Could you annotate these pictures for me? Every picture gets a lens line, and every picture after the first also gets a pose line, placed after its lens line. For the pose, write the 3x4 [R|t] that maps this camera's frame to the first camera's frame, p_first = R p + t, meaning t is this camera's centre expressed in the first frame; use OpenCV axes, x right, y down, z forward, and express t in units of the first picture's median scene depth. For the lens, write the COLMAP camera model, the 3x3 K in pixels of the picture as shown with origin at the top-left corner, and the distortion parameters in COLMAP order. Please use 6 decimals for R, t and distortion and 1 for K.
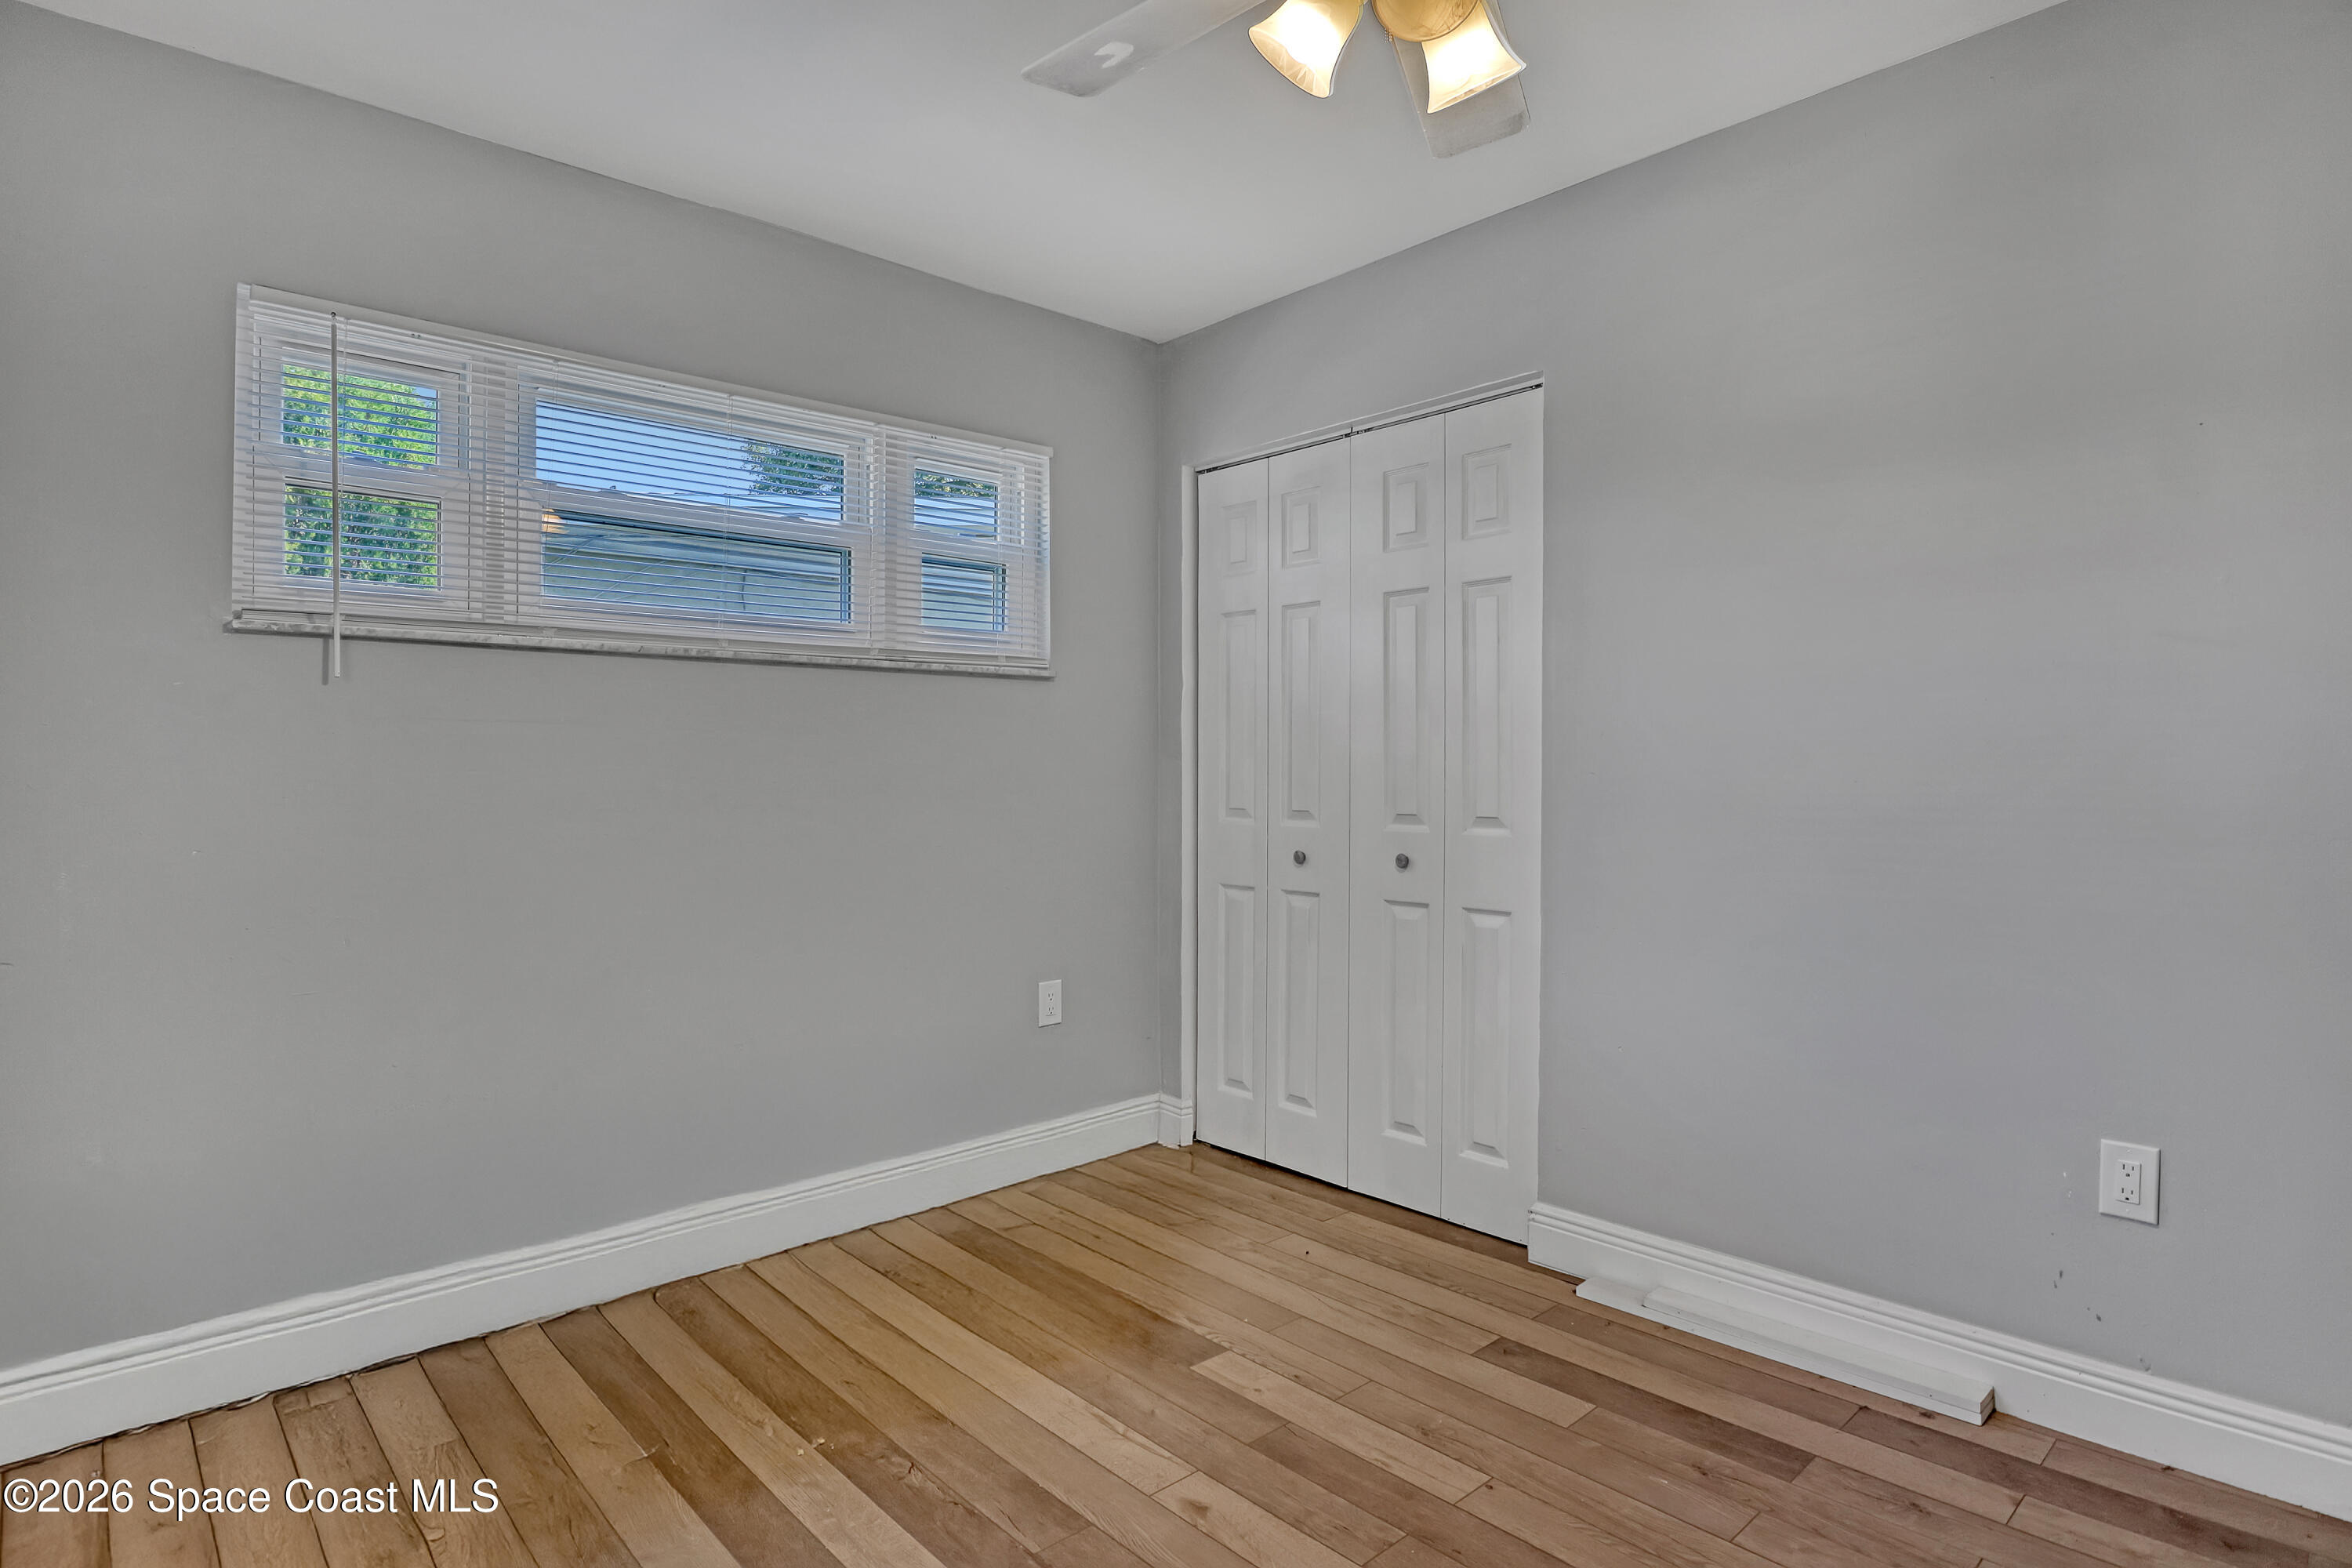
lens RADIAL K [[1244.0, 0, 1189.8], [0, 1244.0, 775.4], [0, 0, 1]] dist [-0.038439, 0.000650]
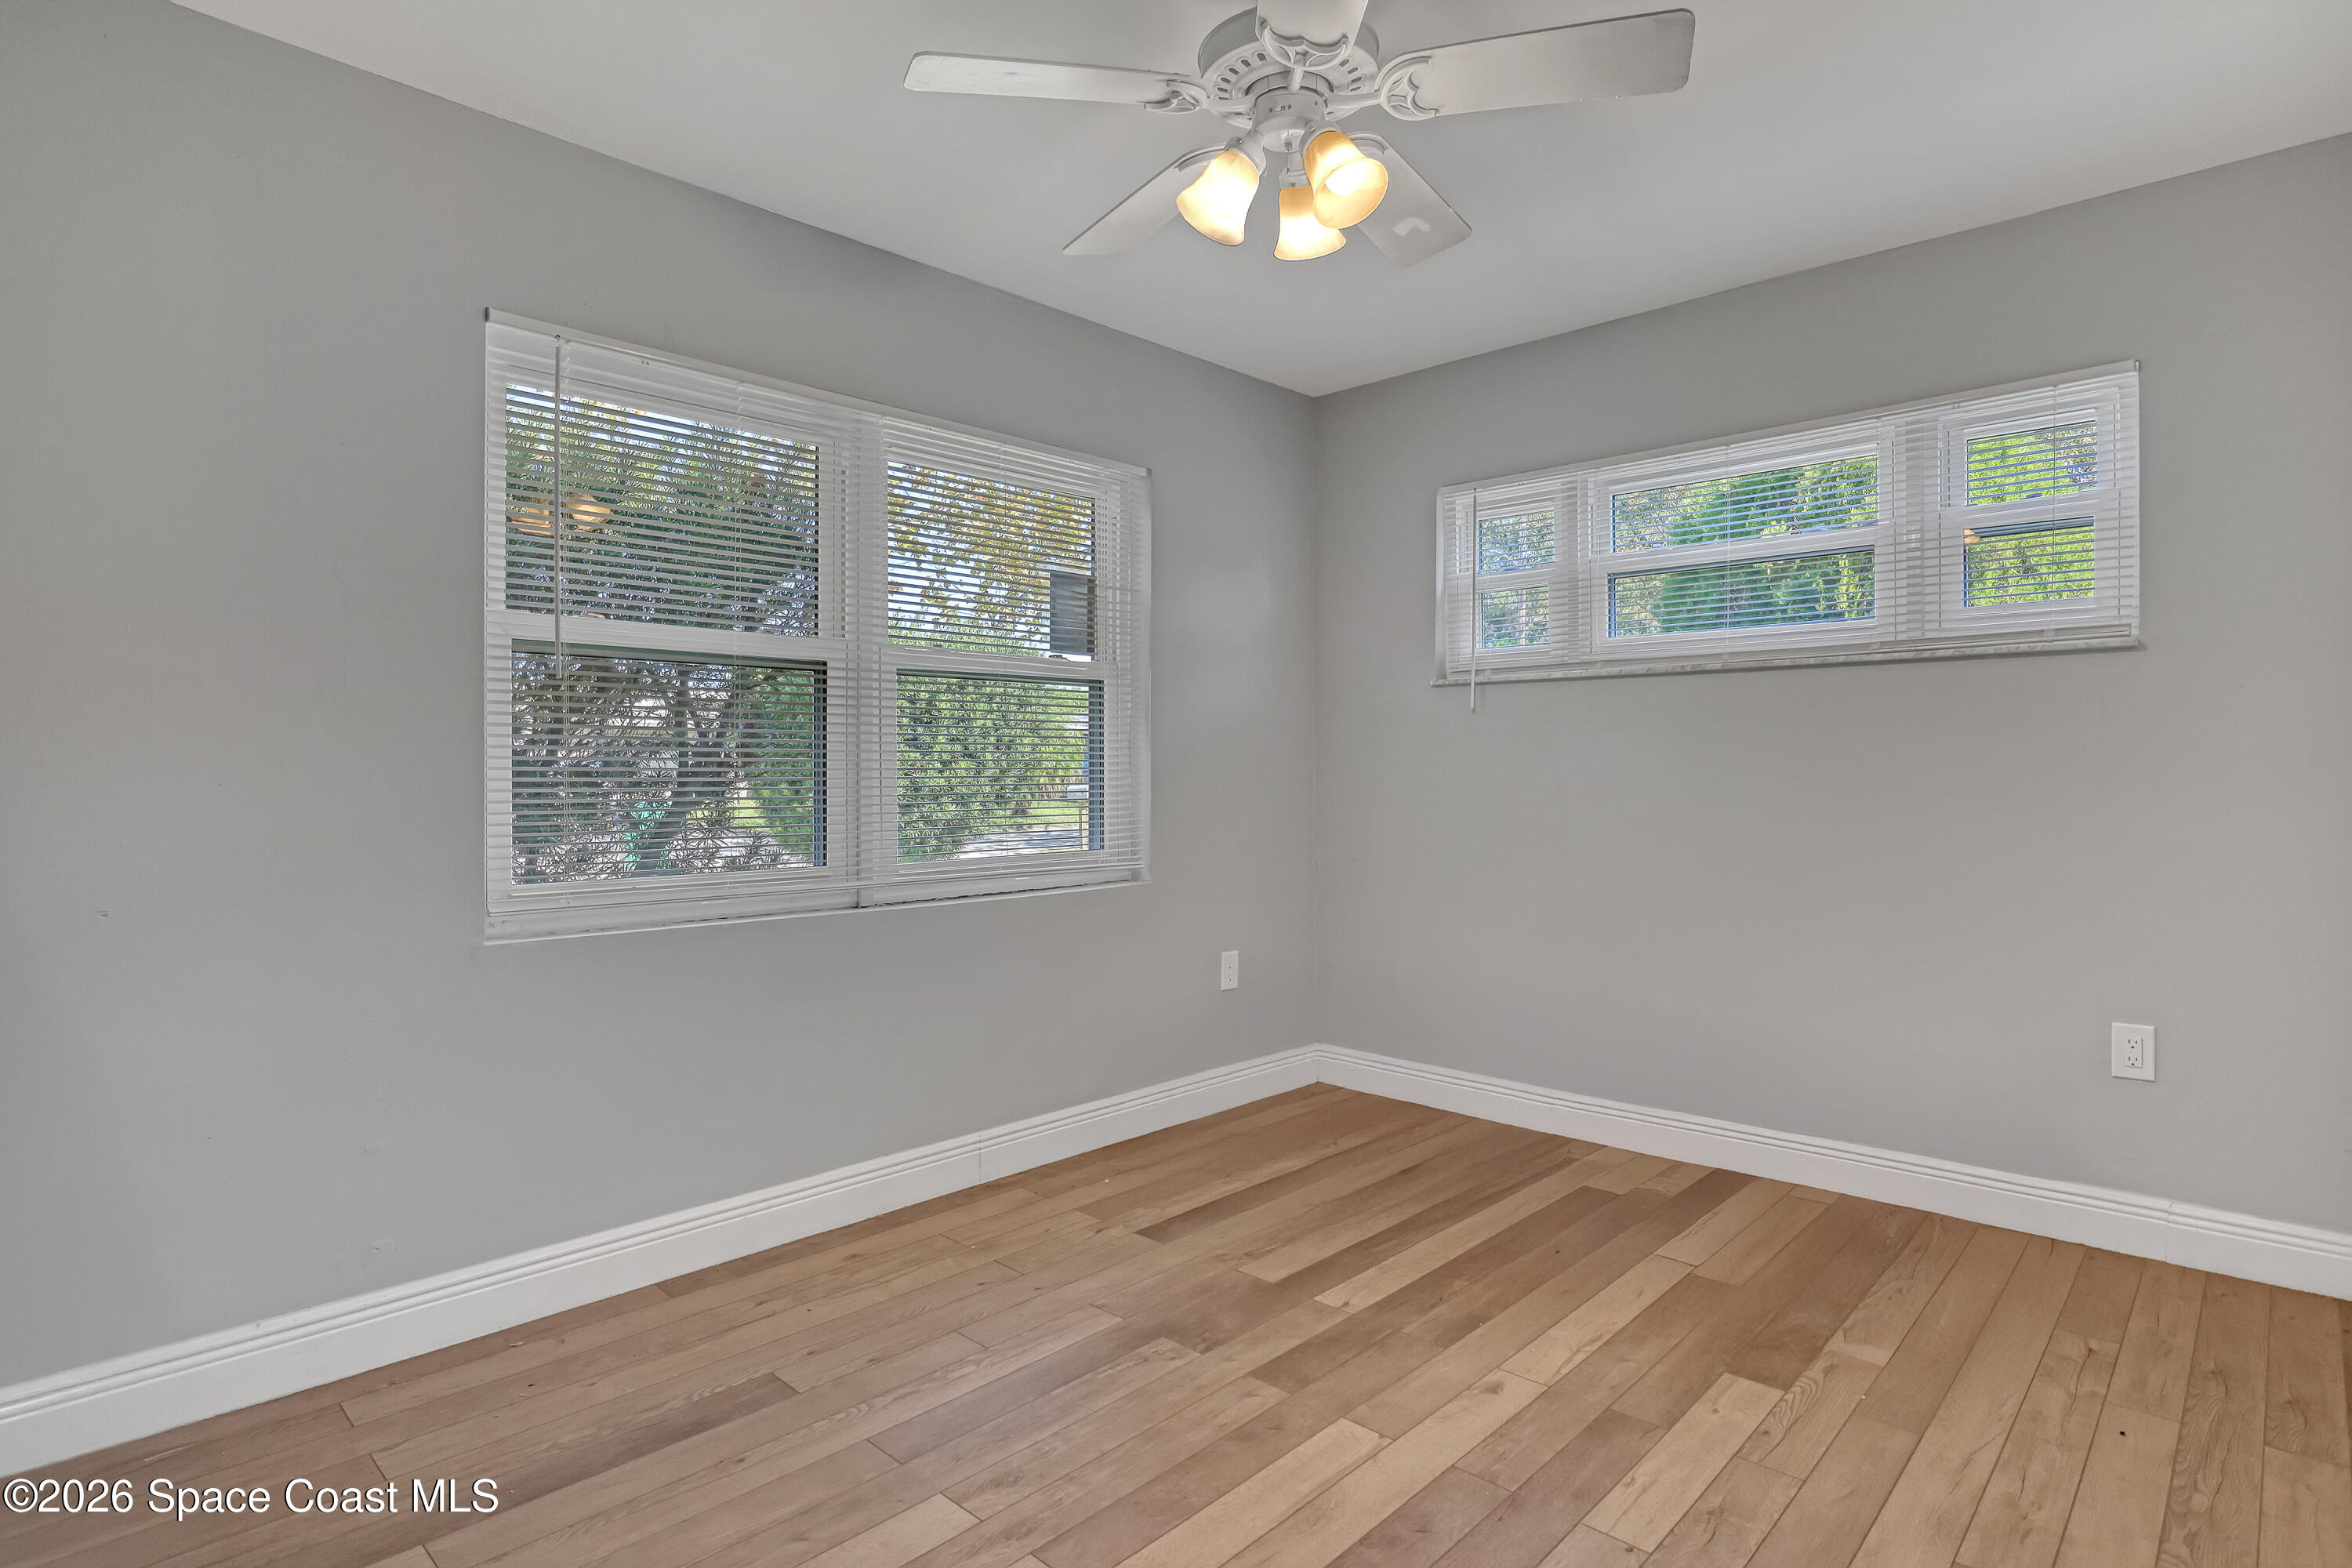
lens RADIAL K [[1244.0, 0, 1189.8], [0, 1244.0, 775.4], [0, 0, 1]] dist [-0.038439, 0.000650]
pose [[0.055431, 0.000471, -0.998462, 0.929995], [-0.005523, 0.999985, 0.000165, 0.010856], [0.998447, 0.005505, 0.055432, 0.515520]]
